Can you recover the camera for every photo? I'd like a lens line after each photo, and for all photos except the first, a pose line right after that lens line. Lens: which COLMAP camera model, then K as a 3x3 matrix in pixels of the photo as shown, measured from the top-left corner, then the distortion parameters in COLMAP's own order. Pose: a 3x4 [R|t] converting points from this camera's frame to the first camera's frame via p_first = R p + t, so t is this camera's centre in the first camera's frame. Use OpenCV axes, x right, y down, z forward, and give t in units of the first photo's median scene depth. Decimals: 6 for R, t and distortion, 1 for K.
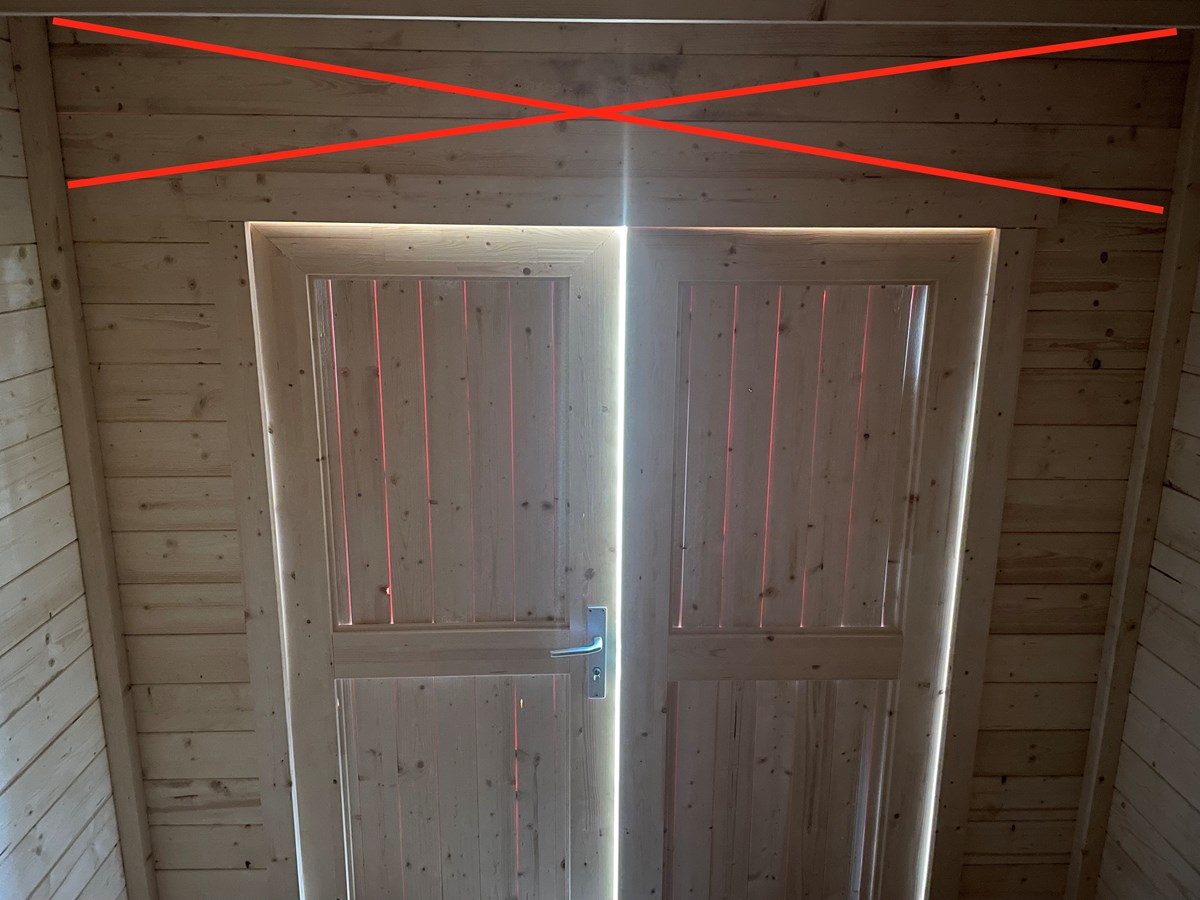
lens RADIAL K [[905.4, 0, 600.0], [0, 905.4, 450.0], [0, 0, 1]] dist [0.071859, -0.098196]
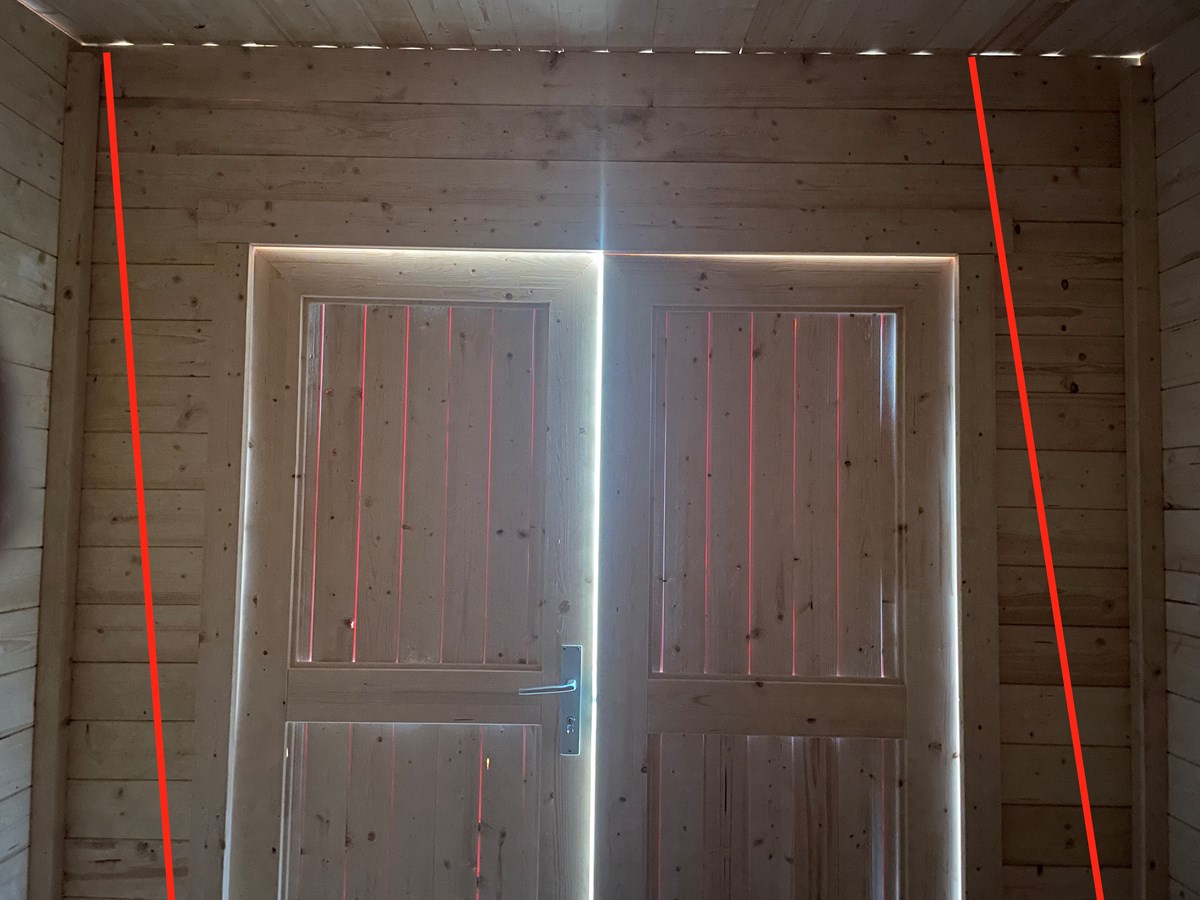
lens RADIAL K [[905.4, 0, 600.0], [0, 905.4, 450.0], [0, 0, 1]] dist [0.071859, -0.098196]
pose [[0.999198, 0.006372, -0.039533, 0.064553], [-0.017953, 0.953759, -0.300034, 0.273781], [0.035793, 0.300503, 0.953109, 0.049552]]
